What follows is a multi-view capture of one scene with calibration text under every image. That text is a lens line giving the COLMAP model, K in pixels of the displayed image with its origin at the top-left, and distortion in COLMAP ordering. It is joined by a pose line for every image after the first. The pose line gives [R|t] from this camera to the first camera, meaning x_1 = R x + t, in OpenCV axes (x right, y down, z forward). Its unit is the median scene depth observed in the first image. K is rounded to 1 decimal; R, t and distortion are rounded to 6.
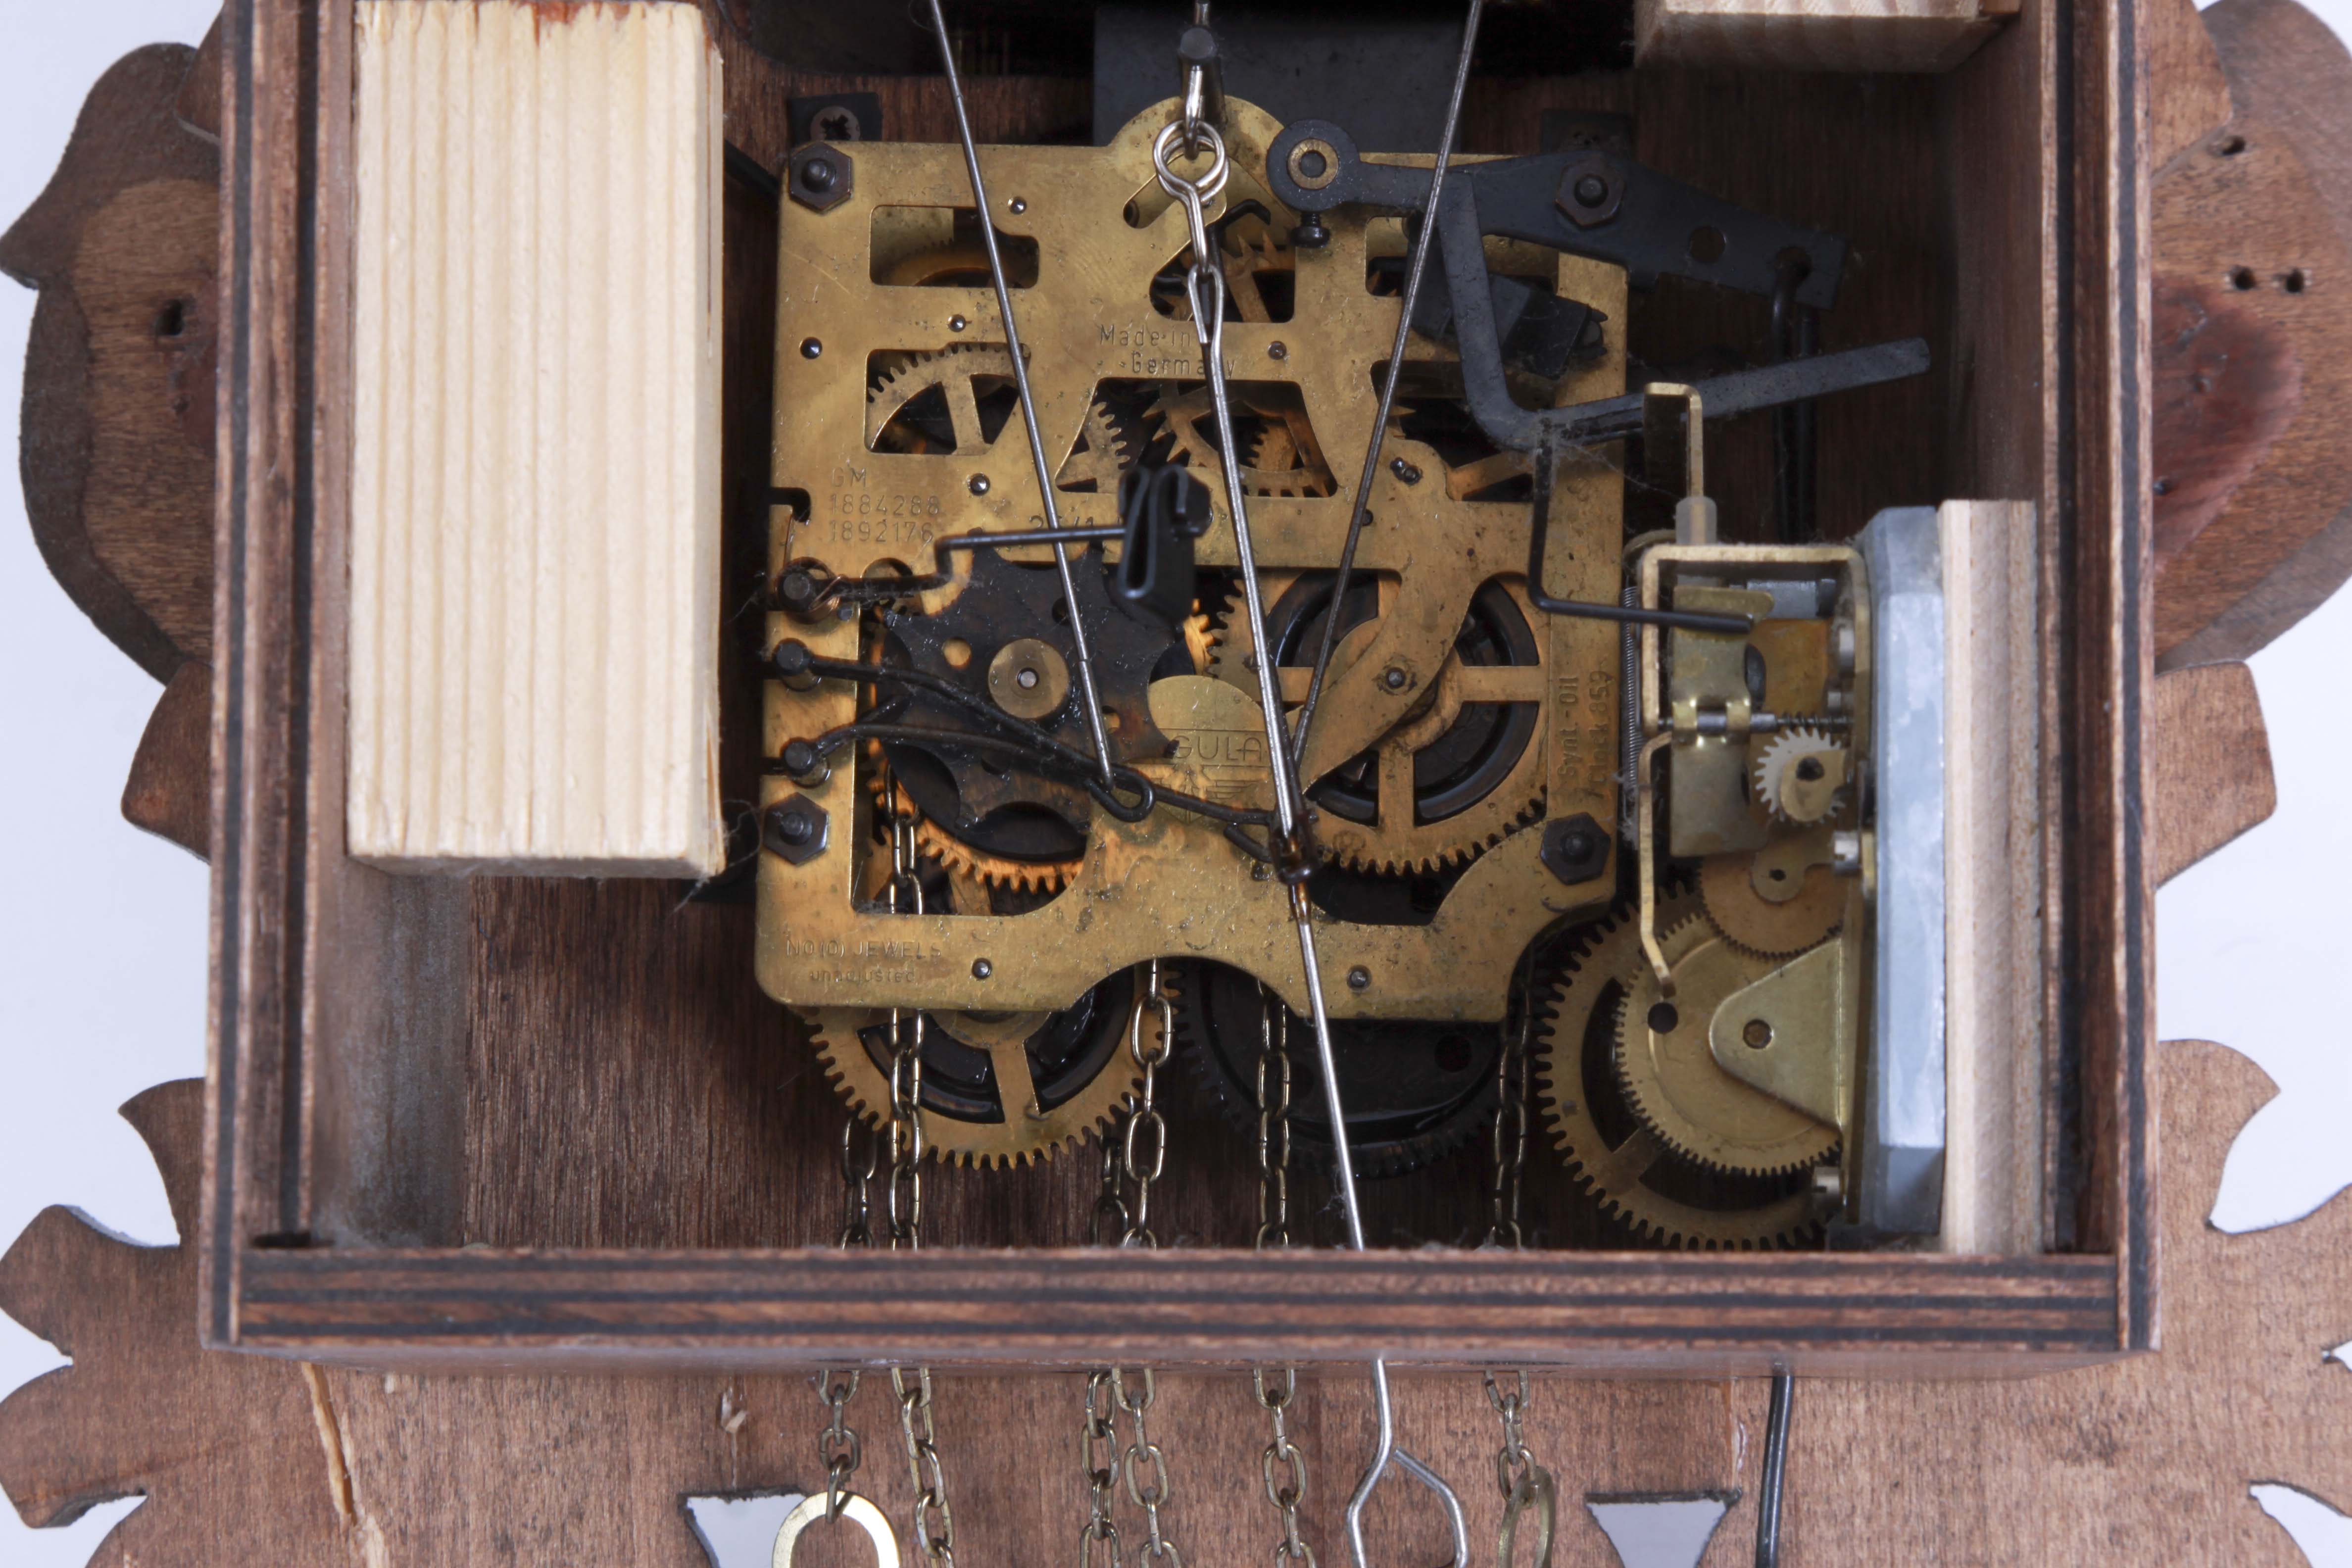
lens RADIAL K [[7722.5, 0, 1200.7], [0, 7722.5, 782.9], [0, 0, 1]] dist [0.237922, 0.000000]
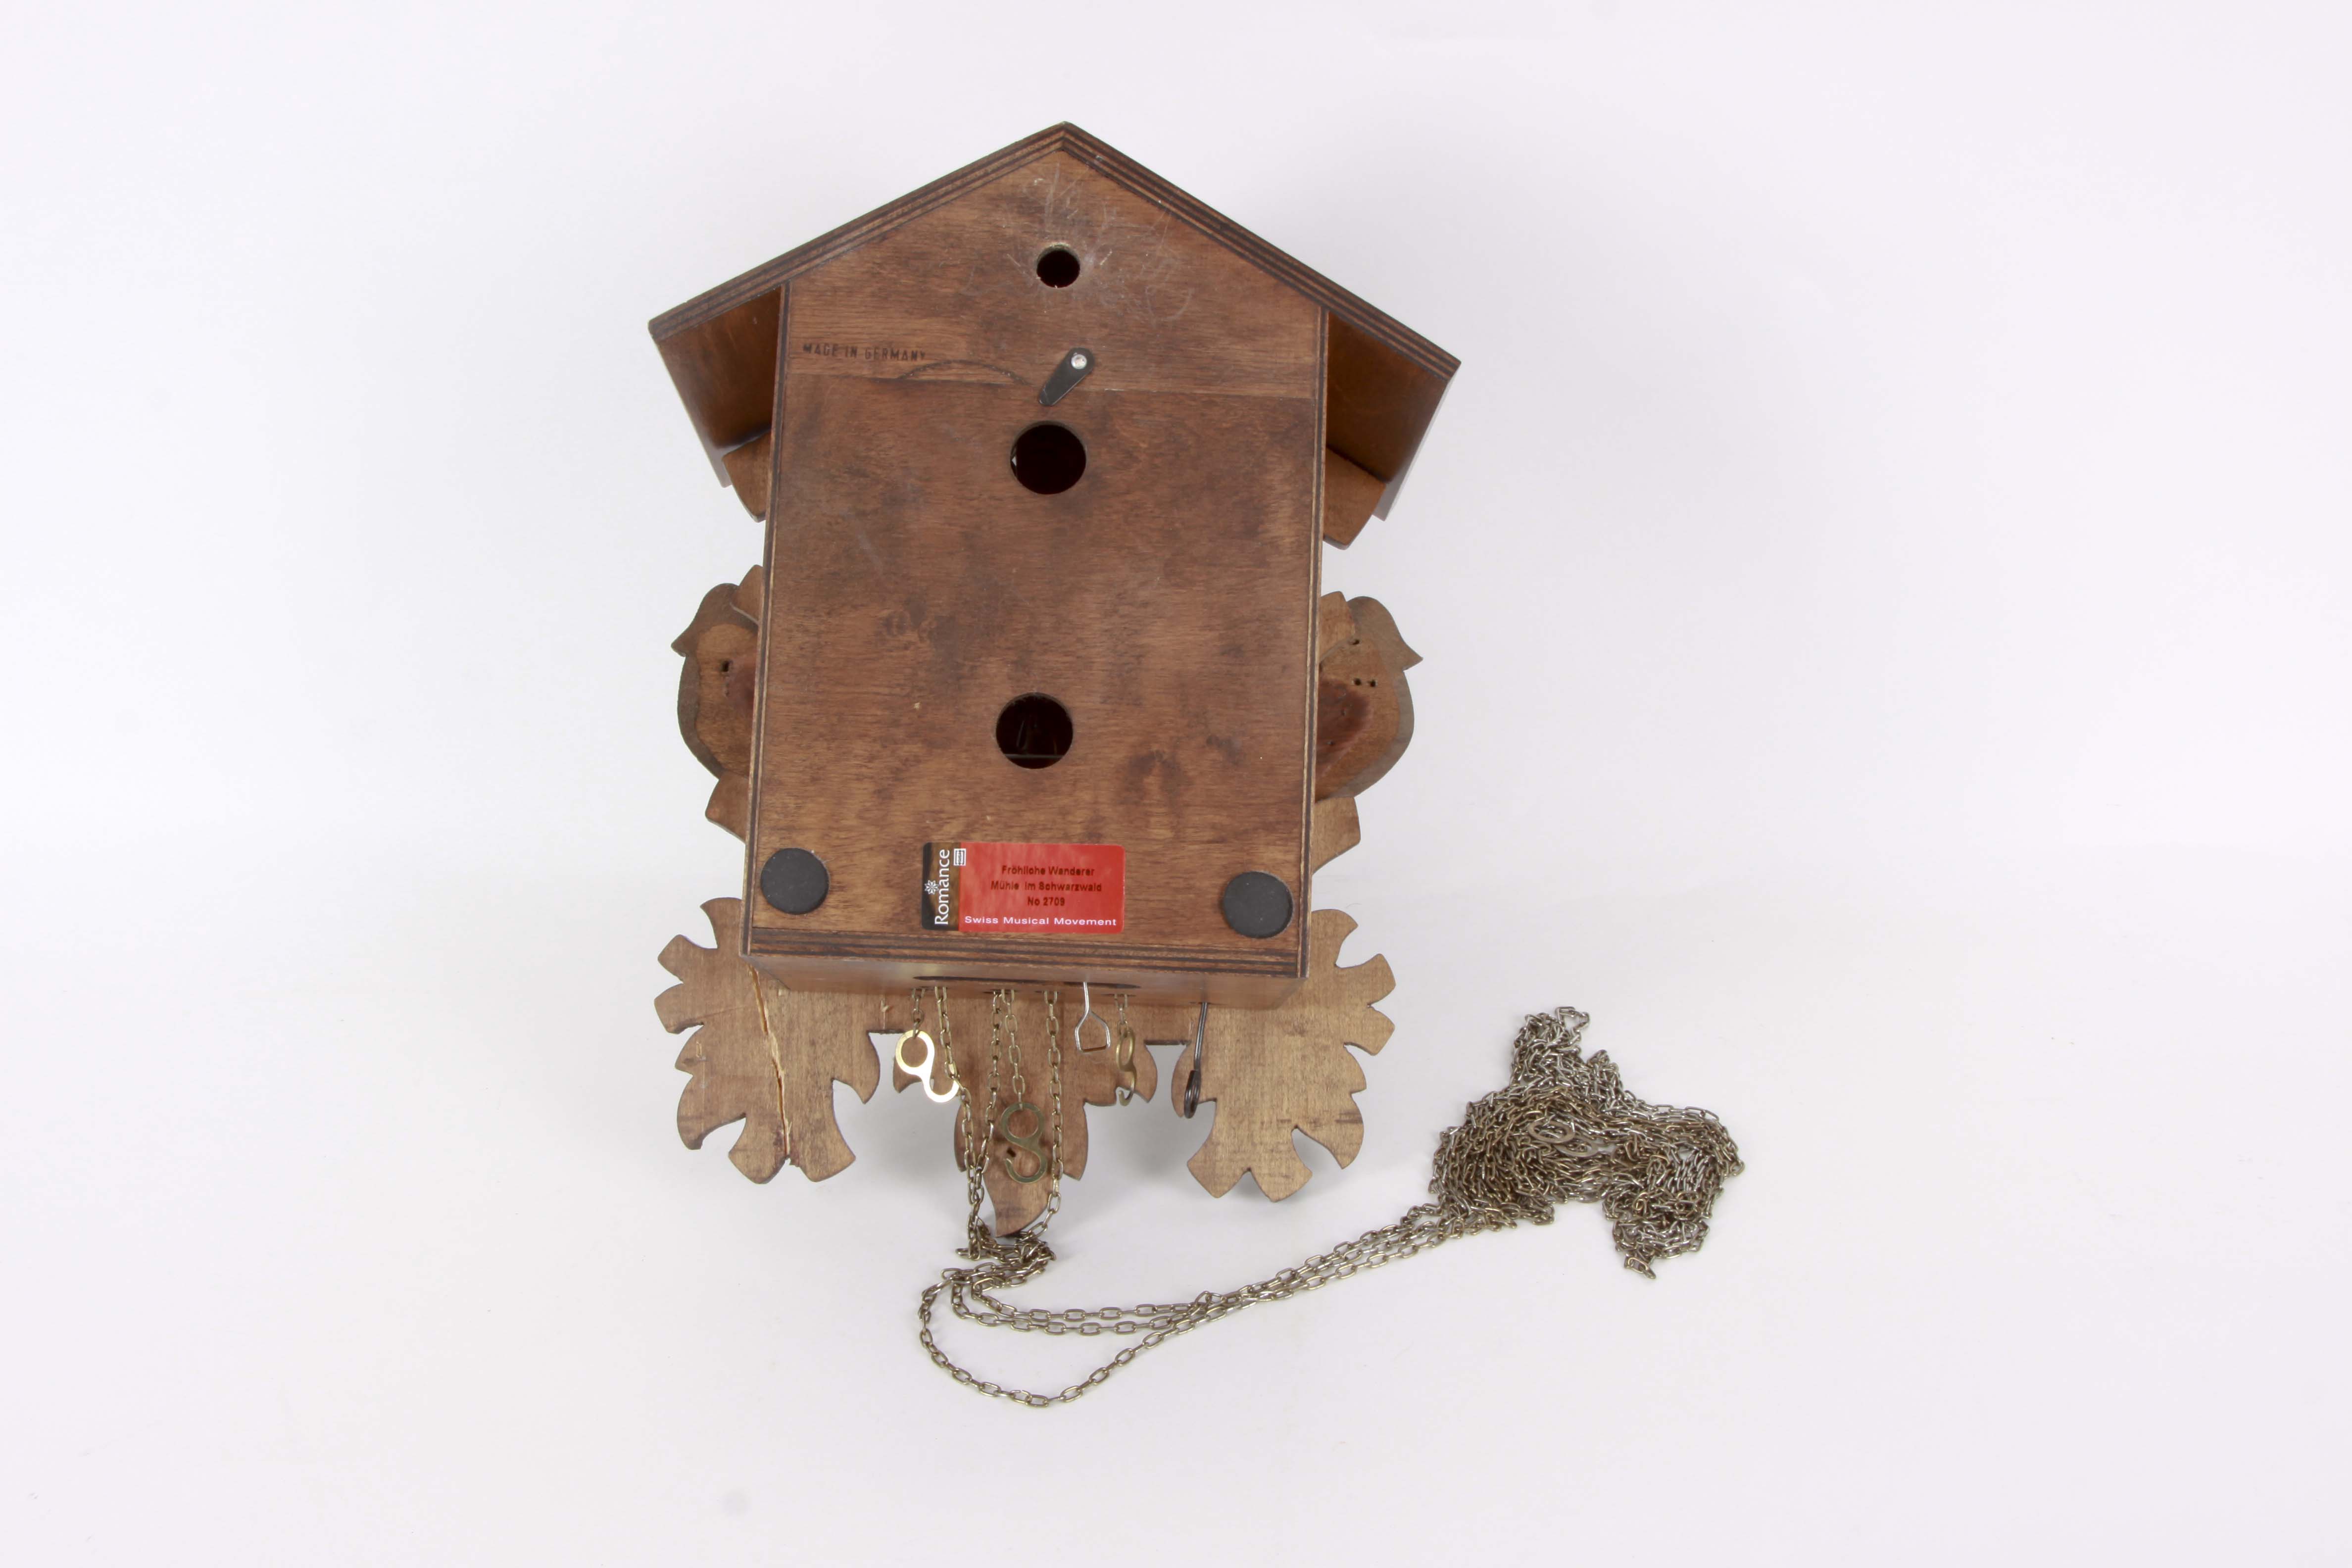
lens RADIAL K [[3019.7, 0, 1162.7], [0, 3019.7, 770.9], [0, 0, 1]] dist [0.072406, 0.000000]
pose [[0.998097, 0.042772, 0.044420, -0.004376], [-0.040454, 0.997836, -0.051827, 0.046837], [-0.046541, 0.049931, 0.997668, -0.303537]]
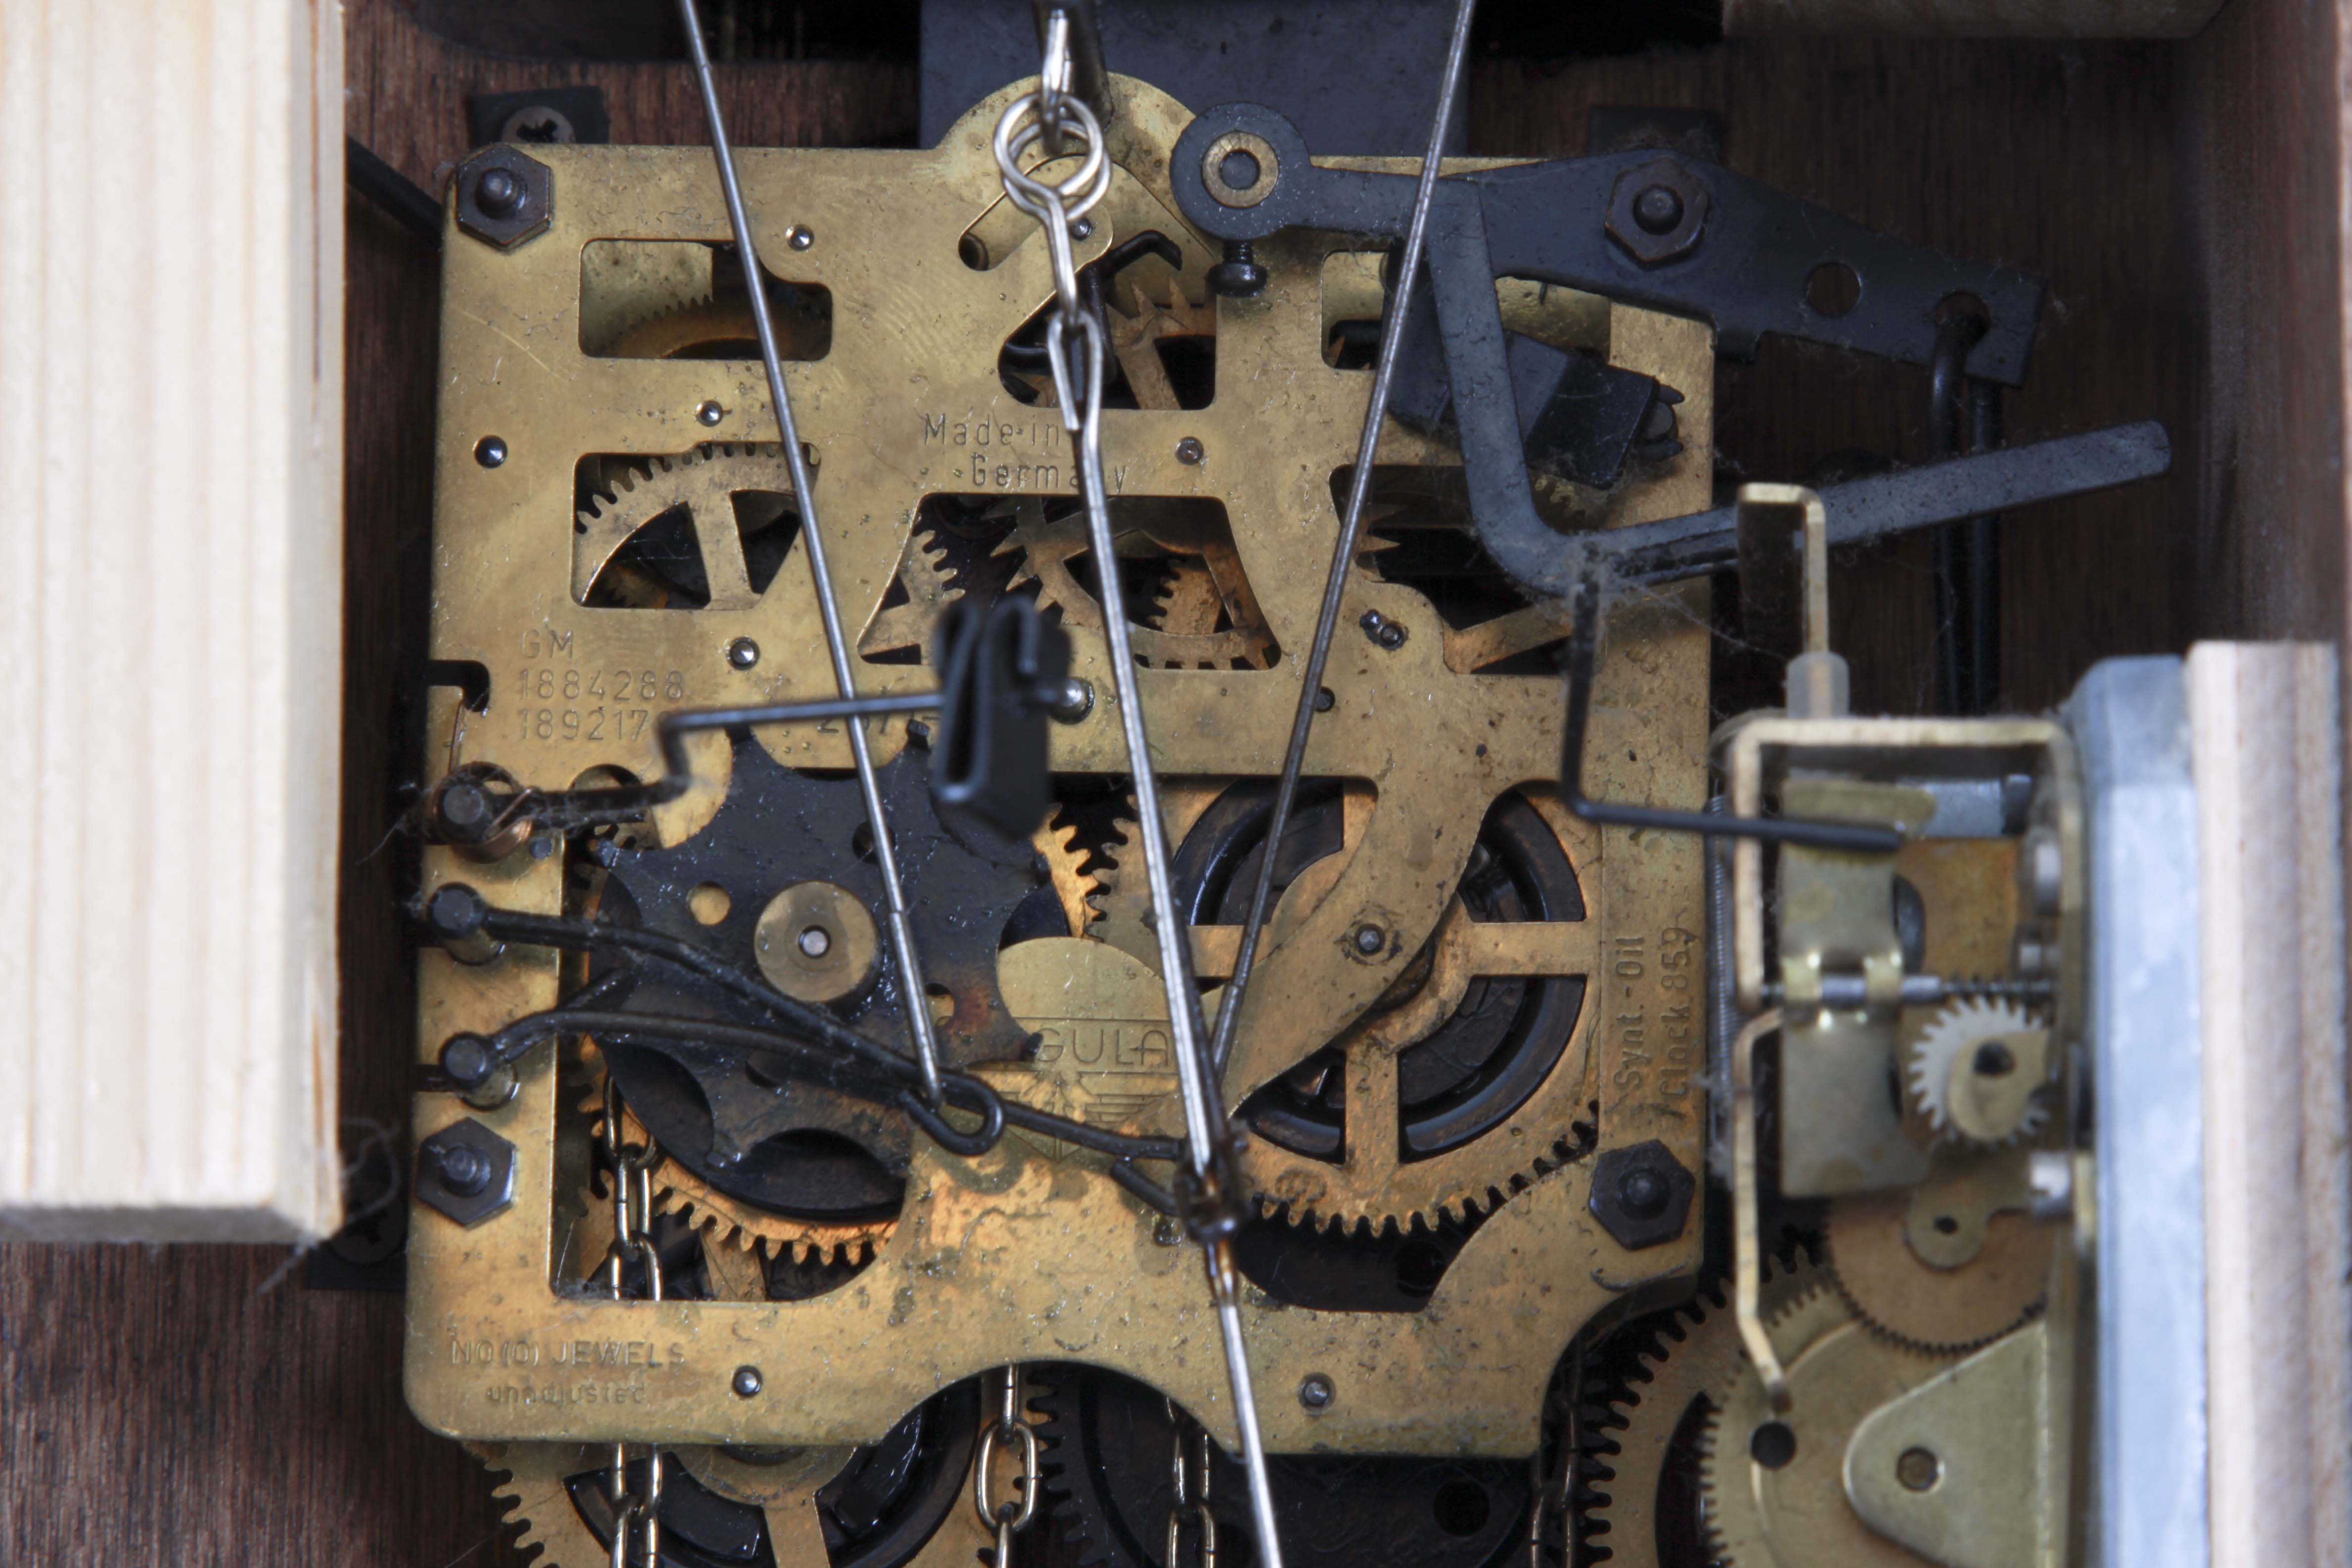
lens RADIAL K [[10146.1, 0, 1185.5], [0, 10146.1, 771.2], [0, 0, 1]] dist [0.421786, 0.000000]
pose [[0.999983, -0.005570, -0.001577, 0.010862], [0.005495, 0.999031, -0.043659, 0.009999], [0.001819, 0.043650, 0.999045, 0.126359]]
